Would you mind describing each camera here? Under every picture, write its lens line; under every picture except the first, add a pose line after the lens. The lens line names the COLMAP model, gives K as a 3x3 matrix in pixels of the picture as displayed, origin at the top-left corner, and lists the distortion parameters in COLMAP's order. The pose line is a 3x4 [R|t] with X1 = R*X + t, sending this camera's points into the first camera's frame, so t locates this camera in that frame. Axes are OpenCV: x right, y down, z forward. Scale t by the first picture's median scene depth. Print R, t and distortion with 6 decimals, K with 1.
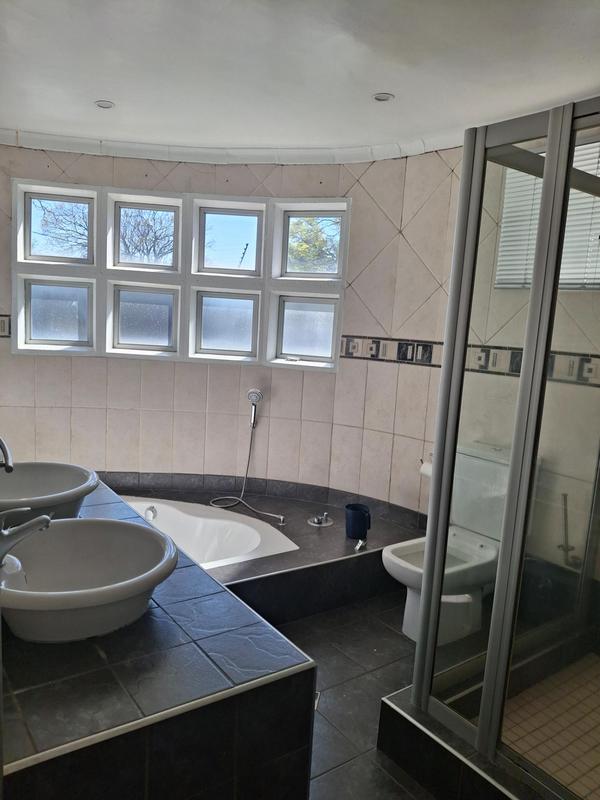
lens RADIAL K [[596.0, 0, 300.0], [0, 596.0, 400.0], [0, 0, 1]] dist [-0.012966, -0.010915]
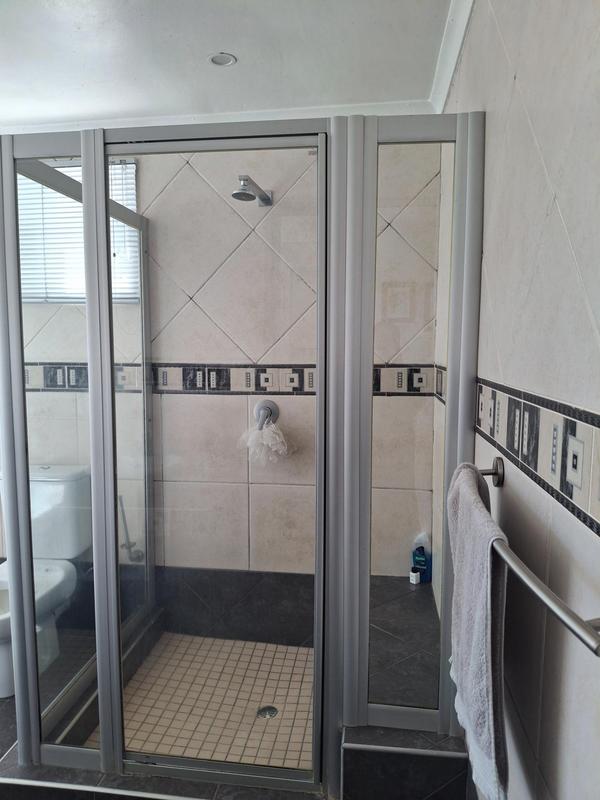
lens RADIAL K [[578.8, 0, 300.0], [0, 578.8, 400.0], [0, 0, 1]] dist [-0.130771, 0.112846]
pose [[0.691276, -0.115420, 0.713313, -0.066885], [0.127639, 0.991142, 0.036680, -0.014782], [-0.711228, 0.065691, 0.699885, 0.082575]]
